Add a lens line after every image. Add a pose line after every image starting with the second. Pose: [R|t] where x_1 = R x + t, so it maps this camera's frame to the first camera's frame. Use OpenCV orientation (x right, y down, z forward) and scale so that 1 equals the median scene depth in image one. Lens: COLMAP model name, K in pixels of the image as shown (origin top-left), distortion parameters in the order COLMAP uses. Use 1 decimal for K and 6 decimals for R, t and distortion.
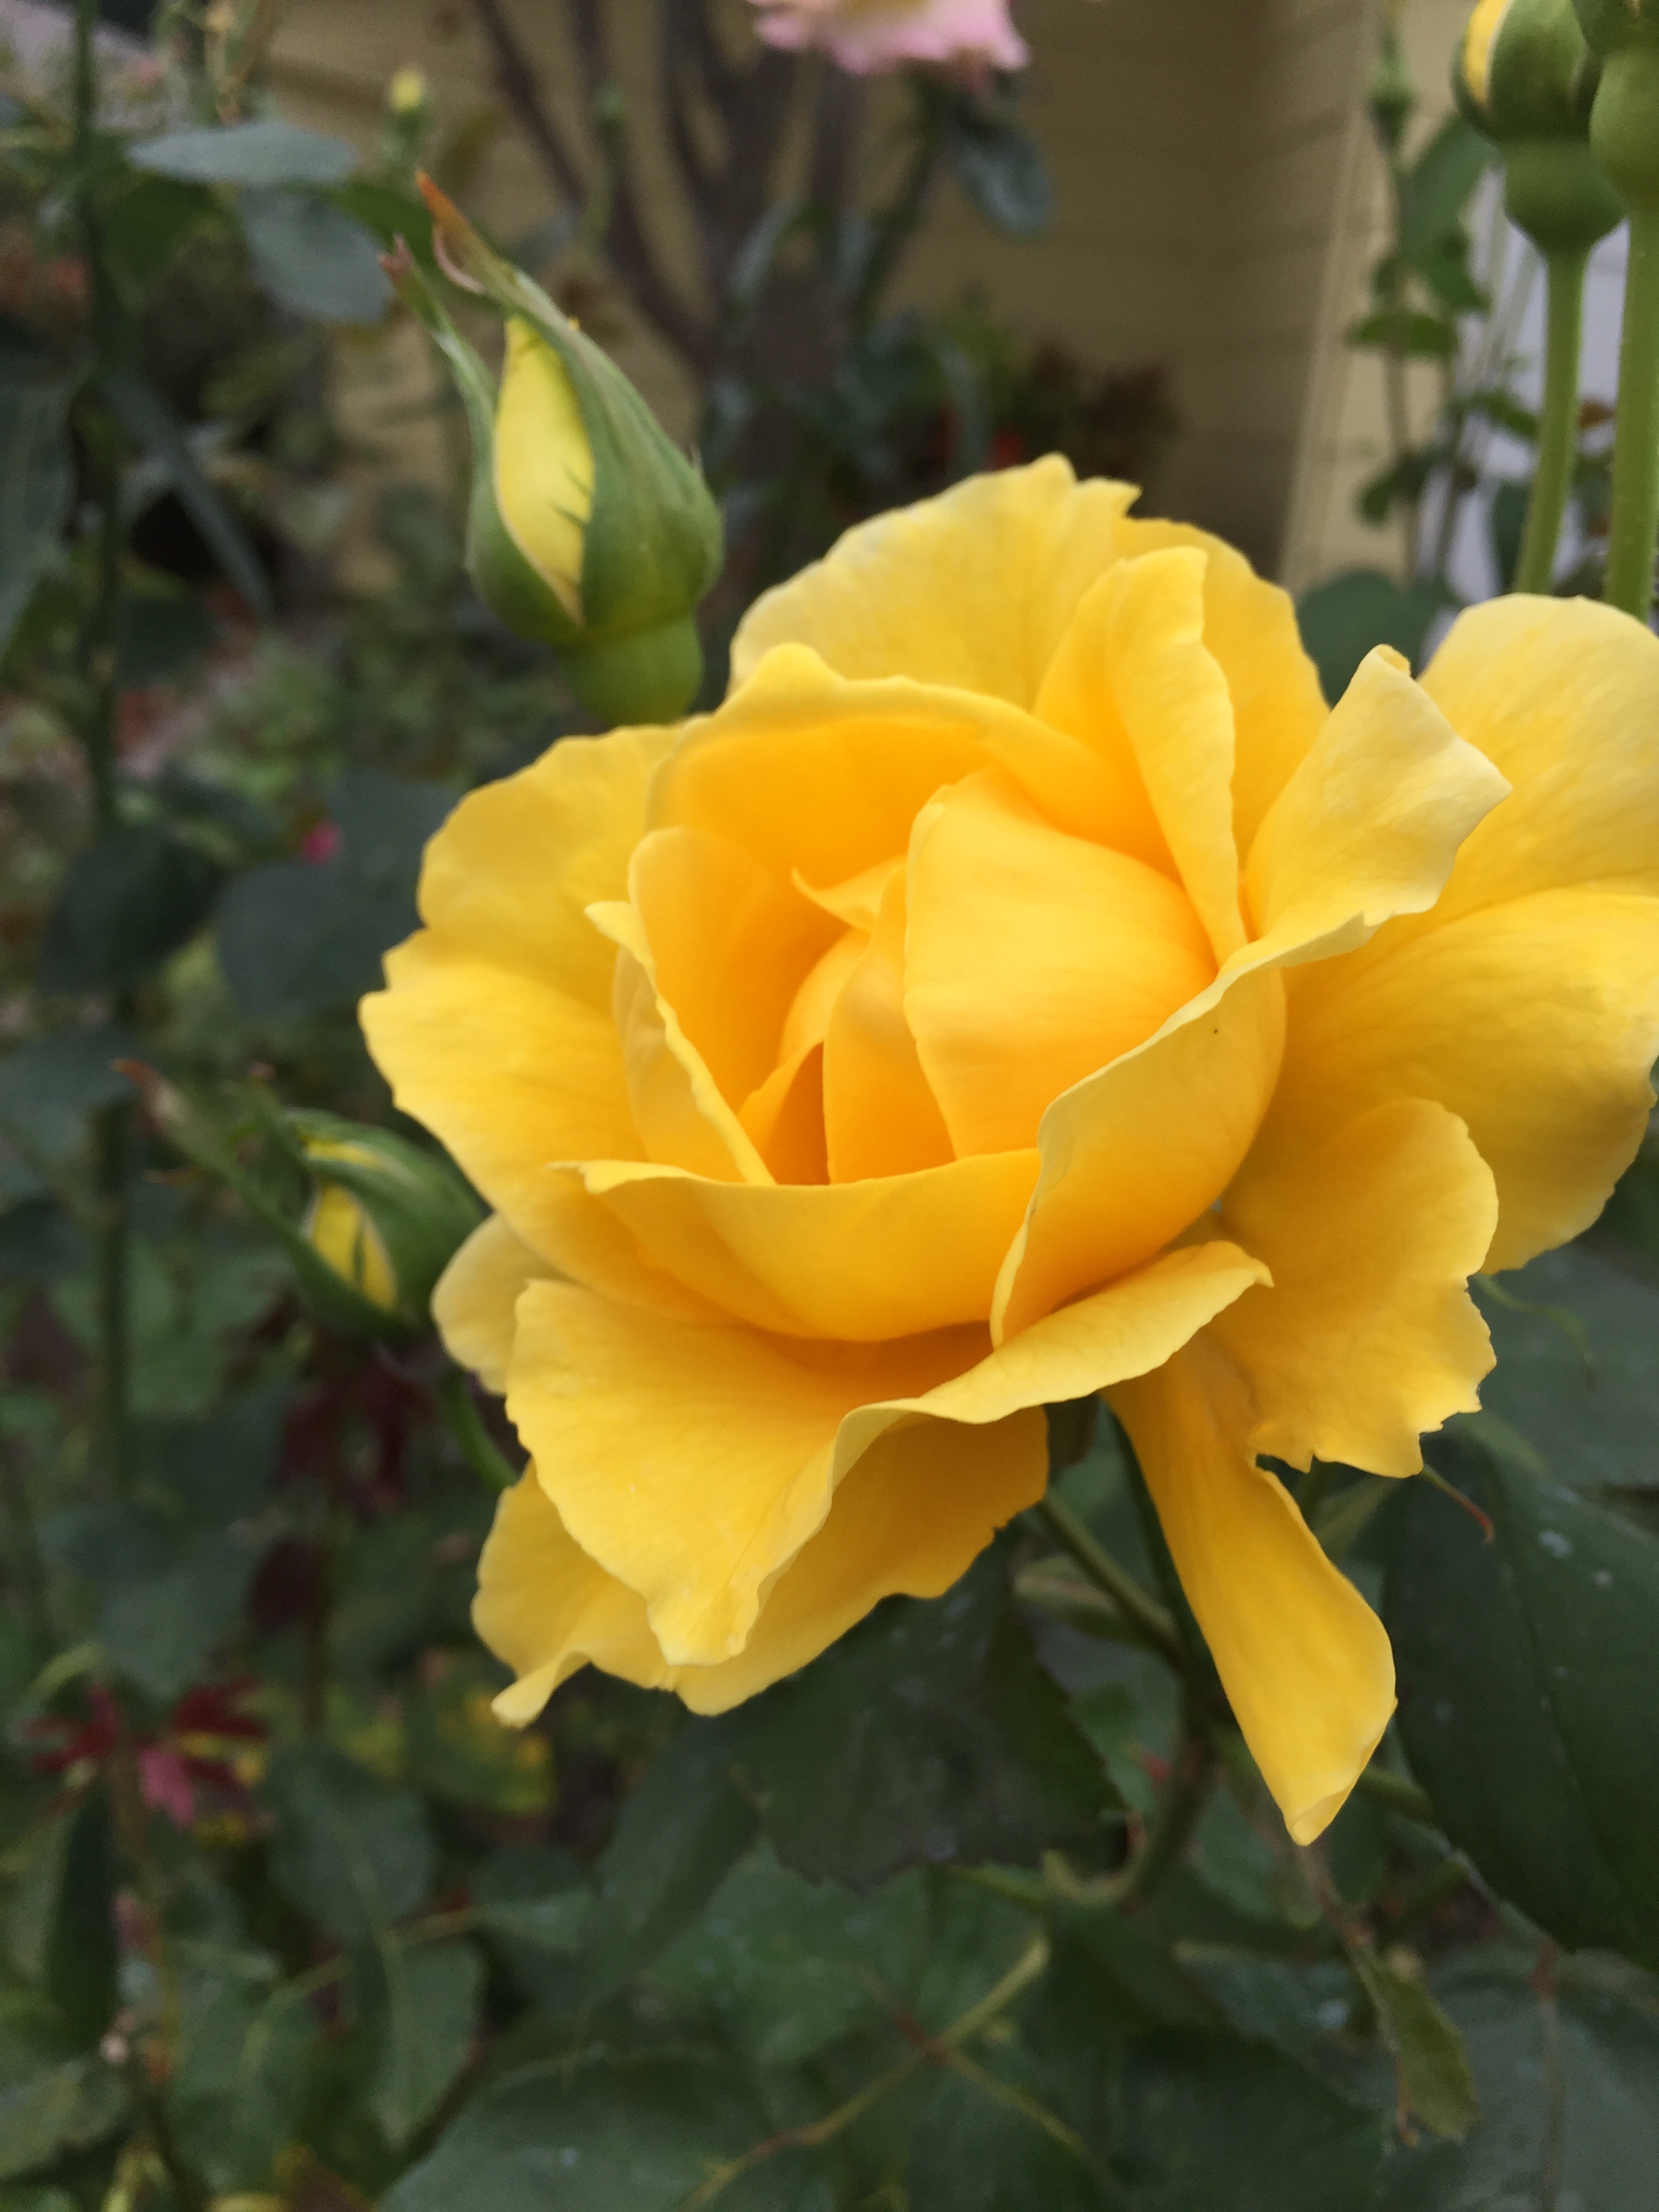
lens RADIAL K [[1845.1, 0, 829.5], [0, 1845.1, 1106.0], [0, 0, 1]] dist [0.024588, -0.001342]
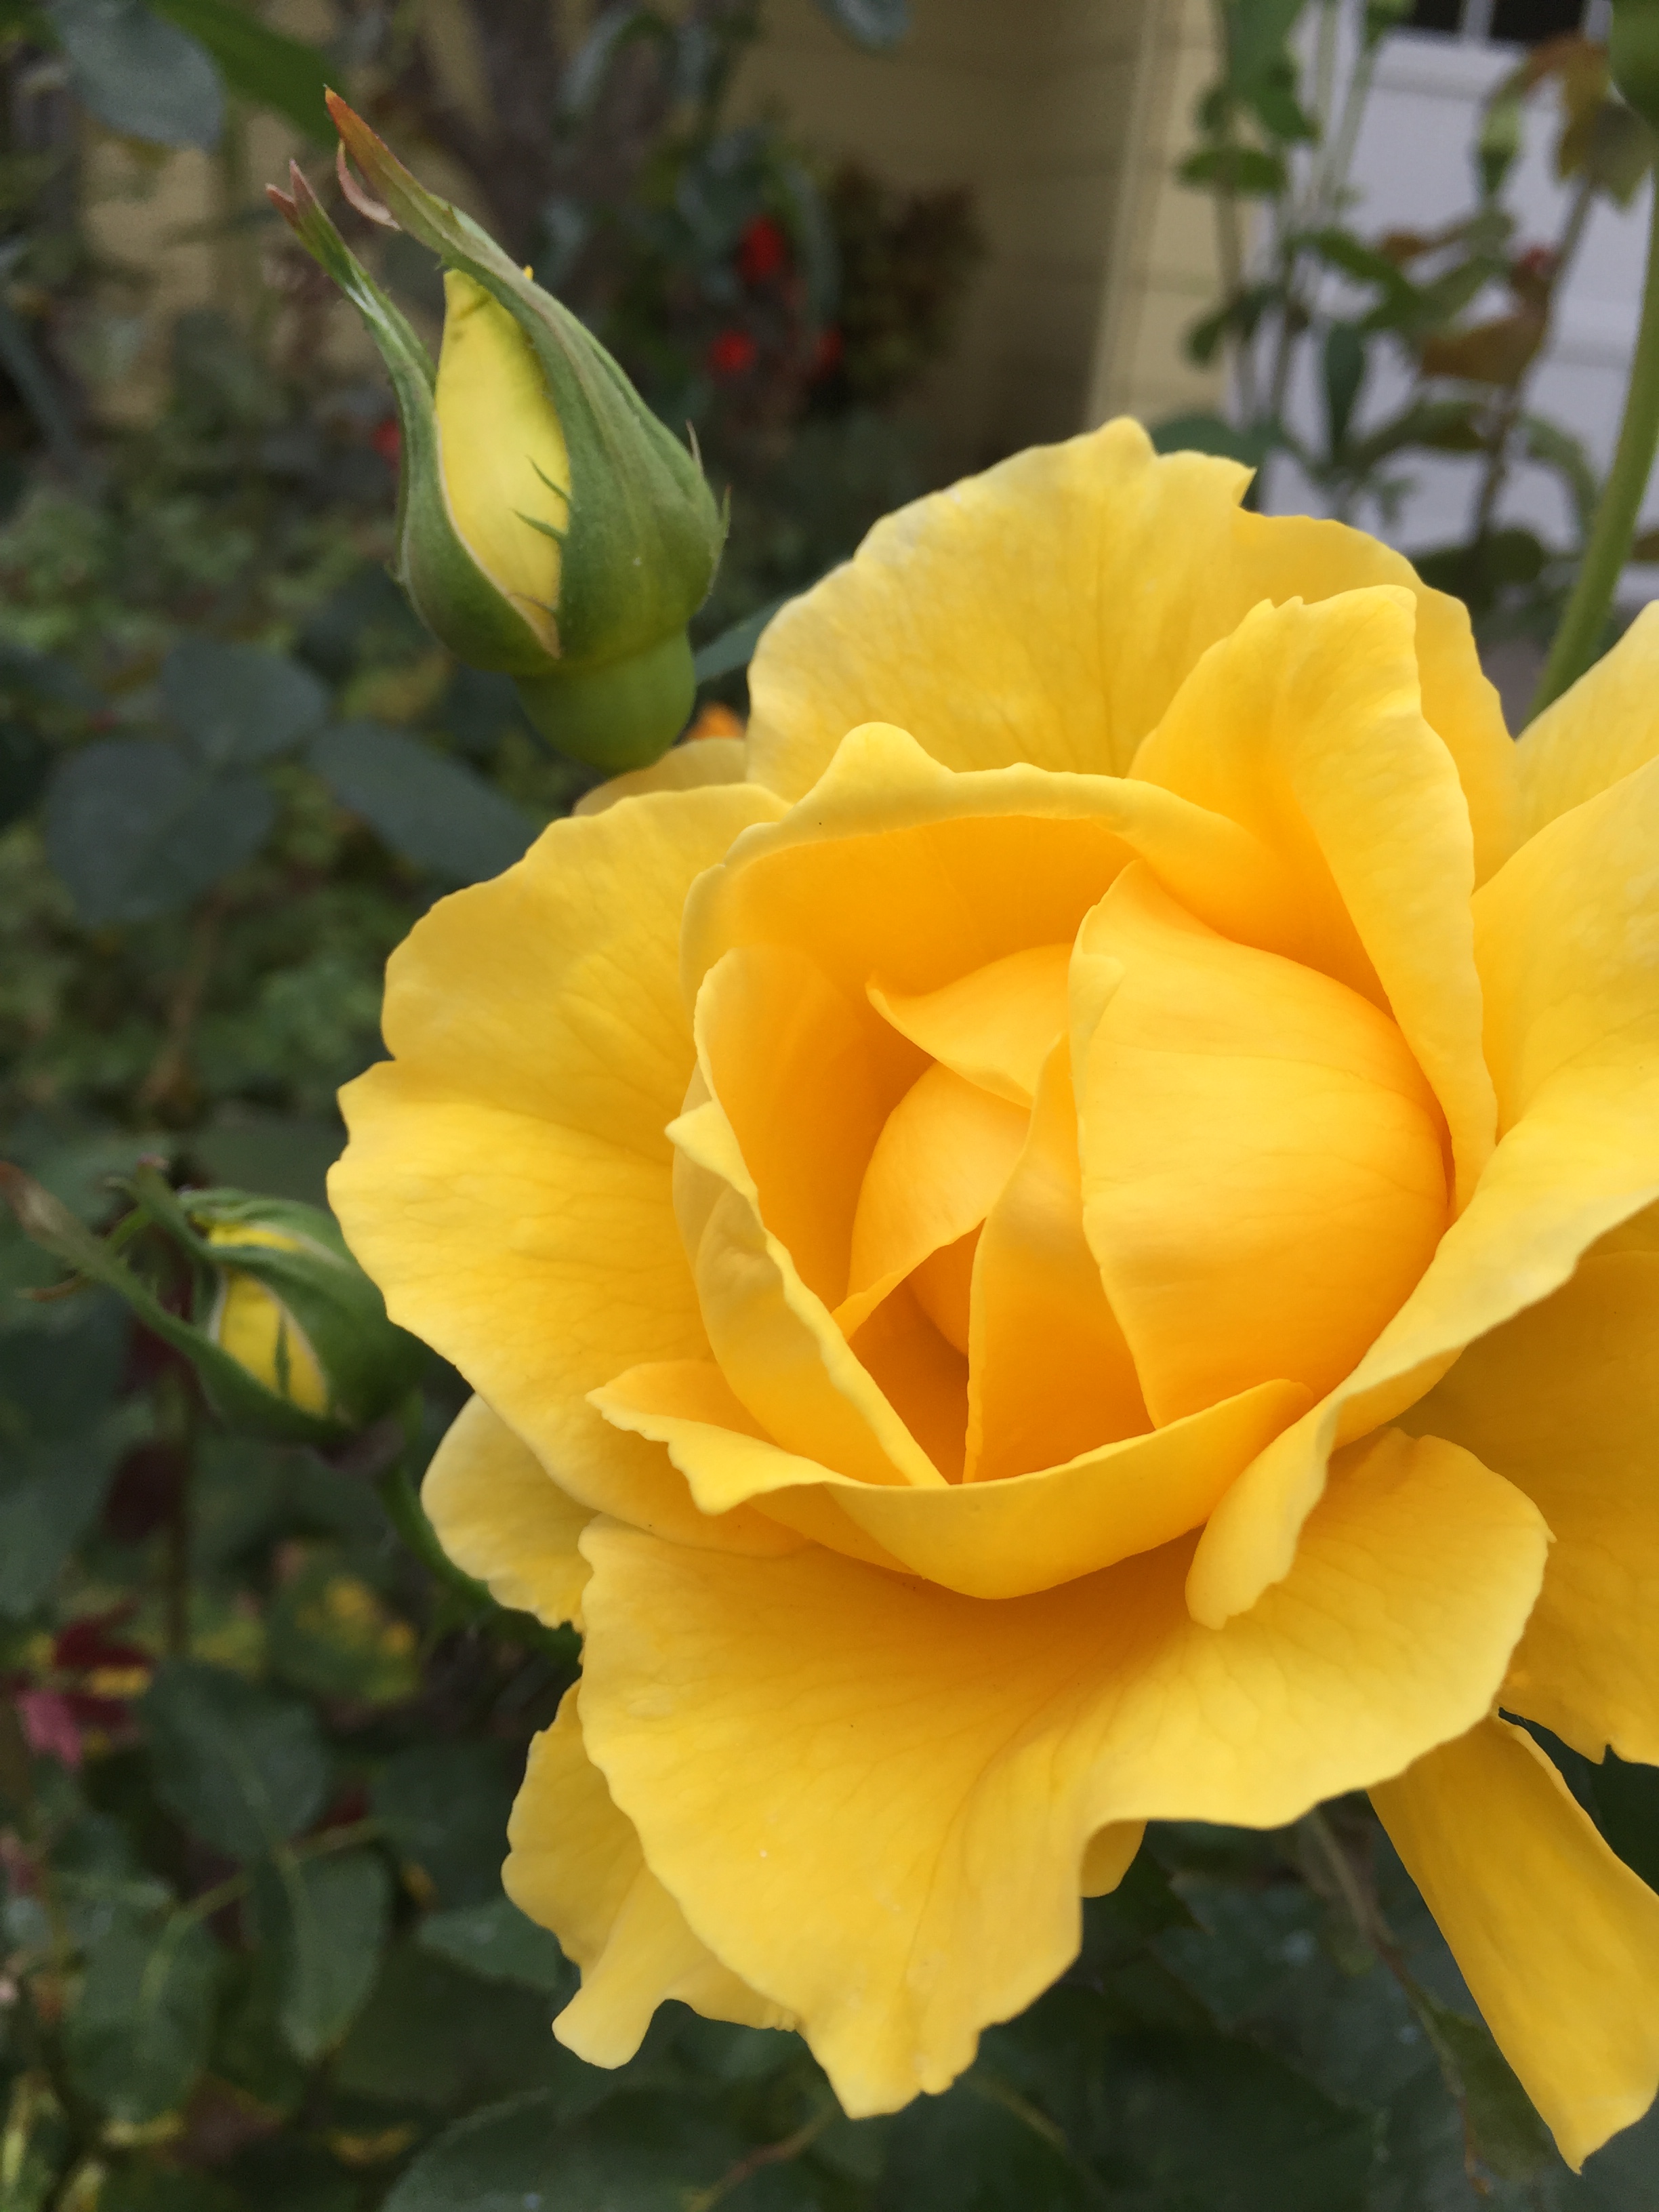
lens RADIAL K [[1874.7, 0, 829.5], [0, 1874.7, 1106.0], [0, 0, 1]] dist [-0.070210, 0.177450]
pose [[0.995090, -0.054955, 0.082321, -0.097417], [0.048798, 0.995987, 0.075027, -0.126662], [-0.086113, -0.070641, 0.993778, 0.184737]]
